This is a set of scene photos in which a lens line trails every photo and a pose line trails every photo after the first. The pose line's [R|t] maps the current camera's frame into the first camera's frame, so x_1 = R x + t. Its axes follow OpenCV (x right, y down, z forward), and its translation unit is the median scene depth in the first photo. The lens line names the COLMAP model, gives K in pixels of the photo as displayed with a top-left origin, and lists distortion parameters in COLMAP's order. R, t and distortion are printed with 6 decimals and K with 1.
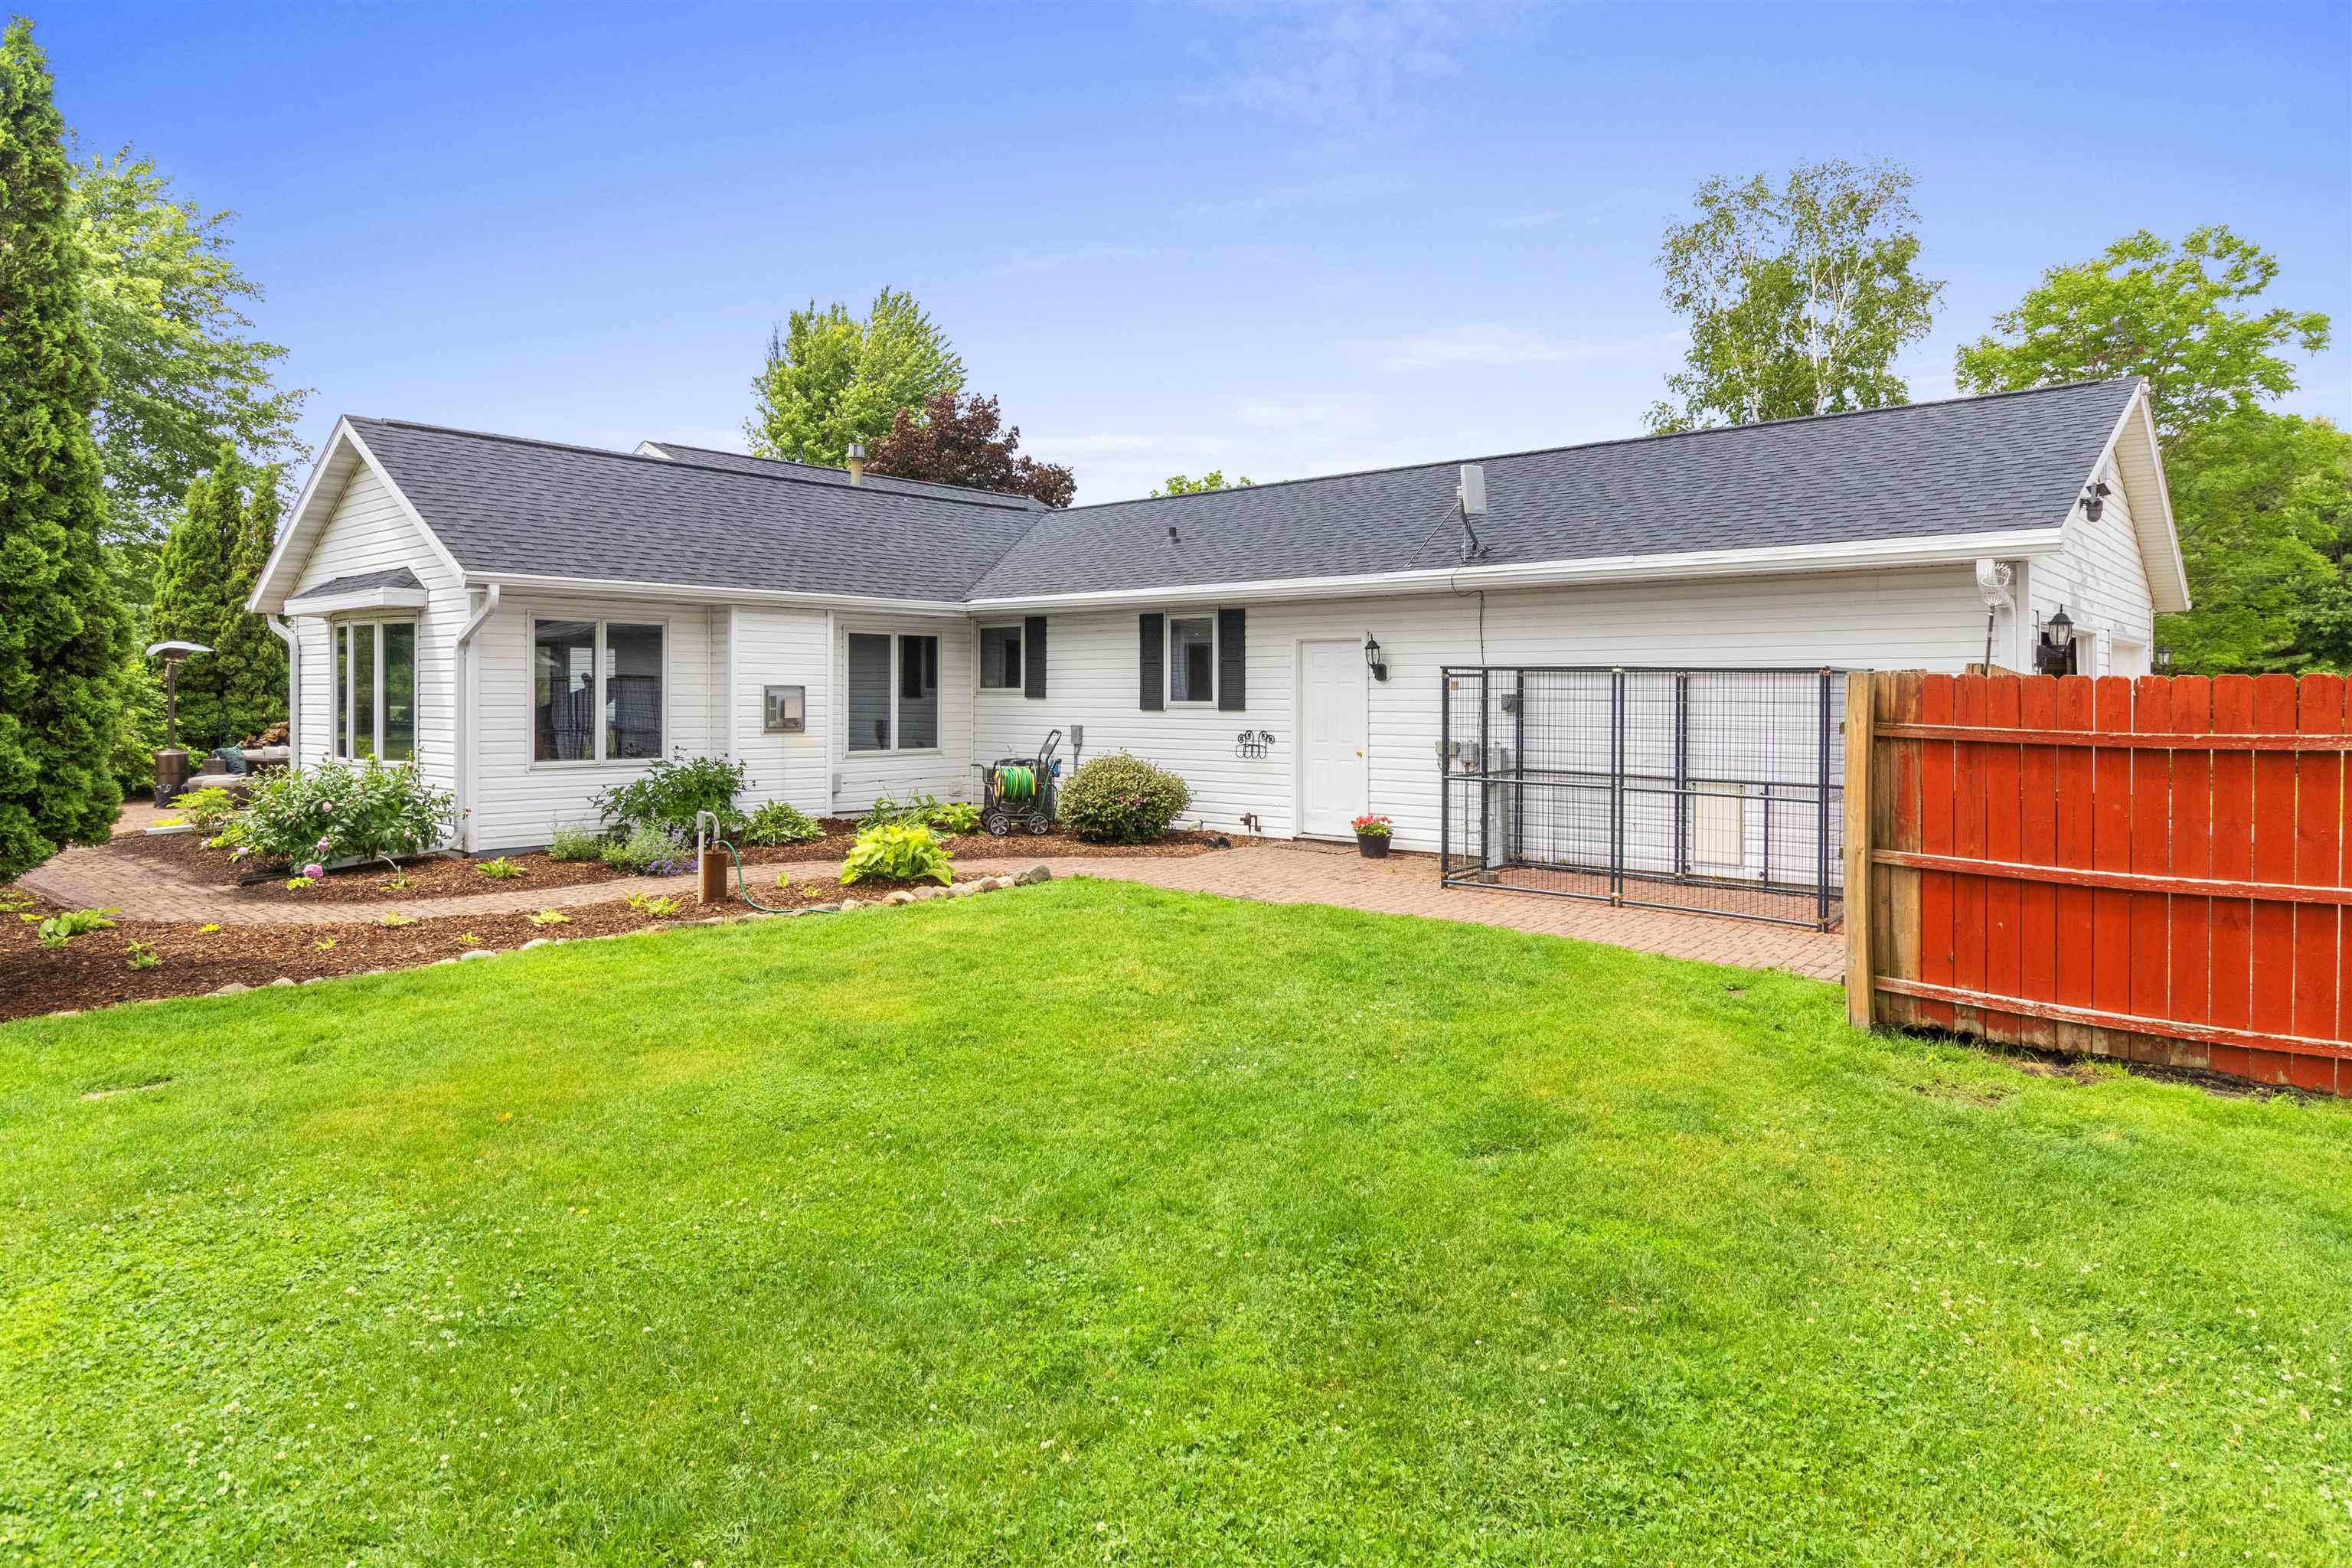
lens RADIAL K [[1362.1, 0, 1176.4], [0, 1362.1, 698.7], [0, 0, 1]] dist [-0.001352, -0.003655]
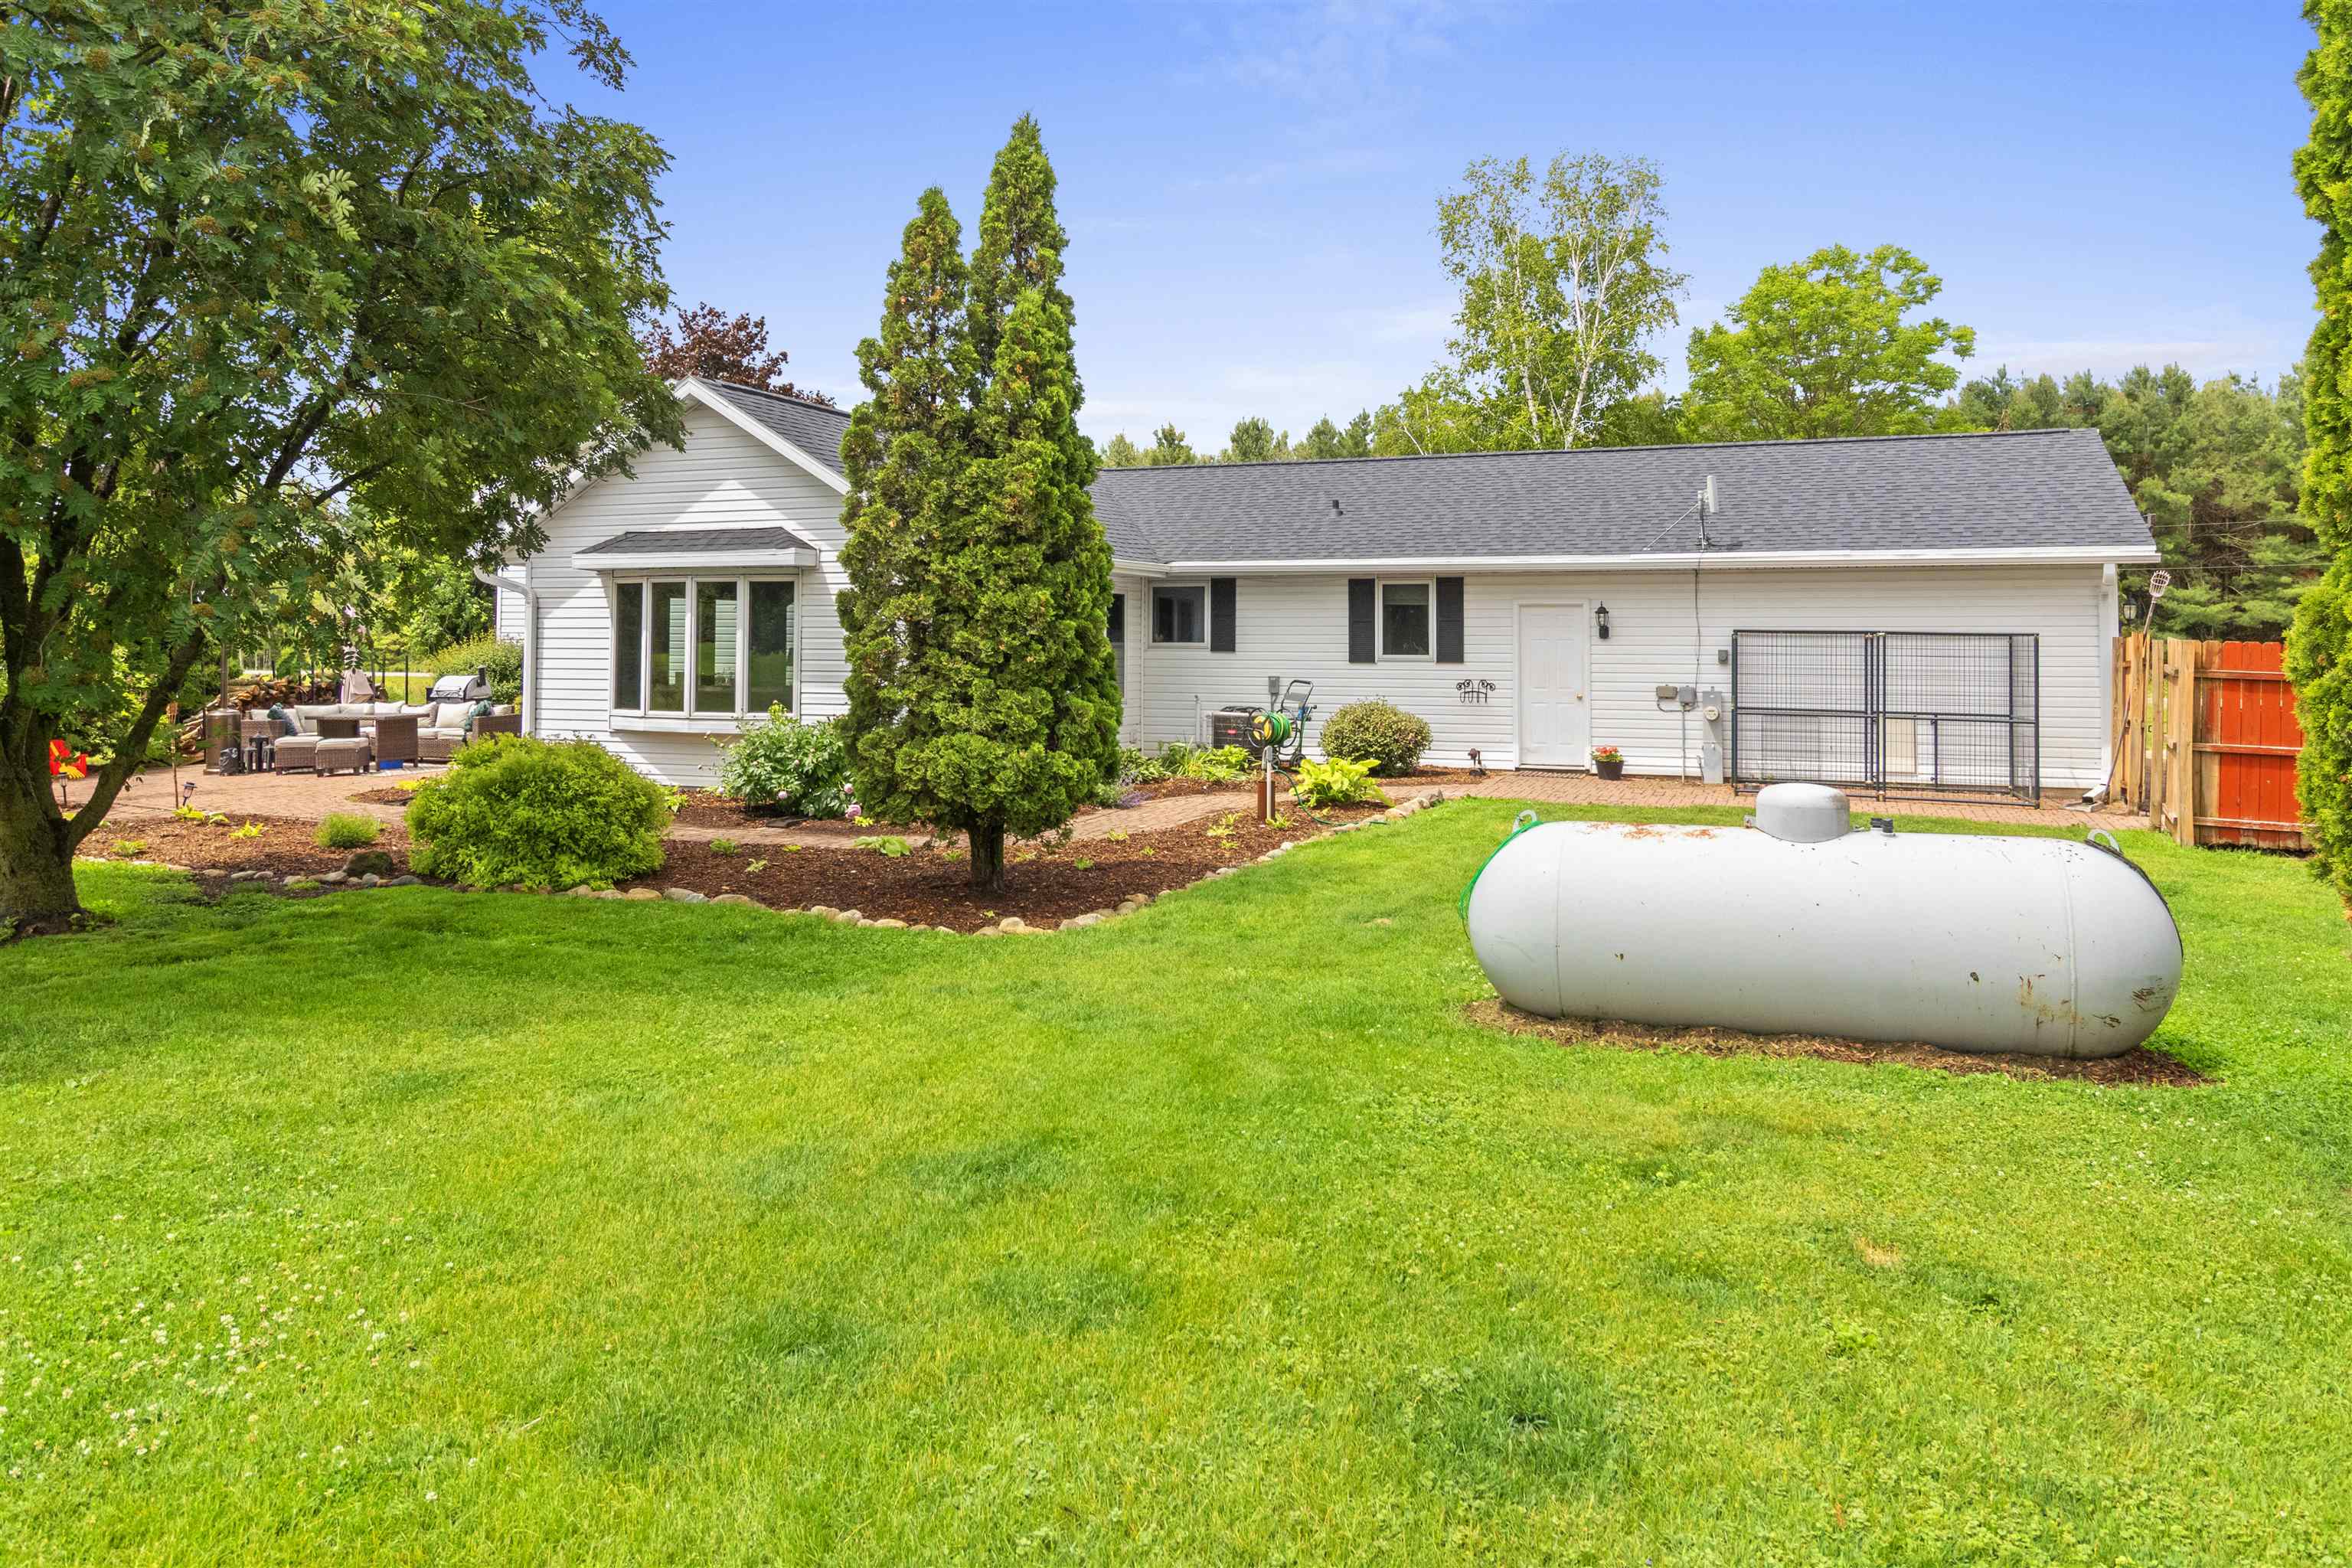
lens RADIAL K [[1595.8, 0, 1137.0], [0, 1595.8, 619.6], [0, 0, 1]] dist [-0.009477, -0.000030]
pose [[0.953109, 0.006042, 0.302566, -0.607210], [-0.000507, 0.999831, -0.018368, -0.003374], [-0.302626, 0.017353, 0.952951, -0.228046]]
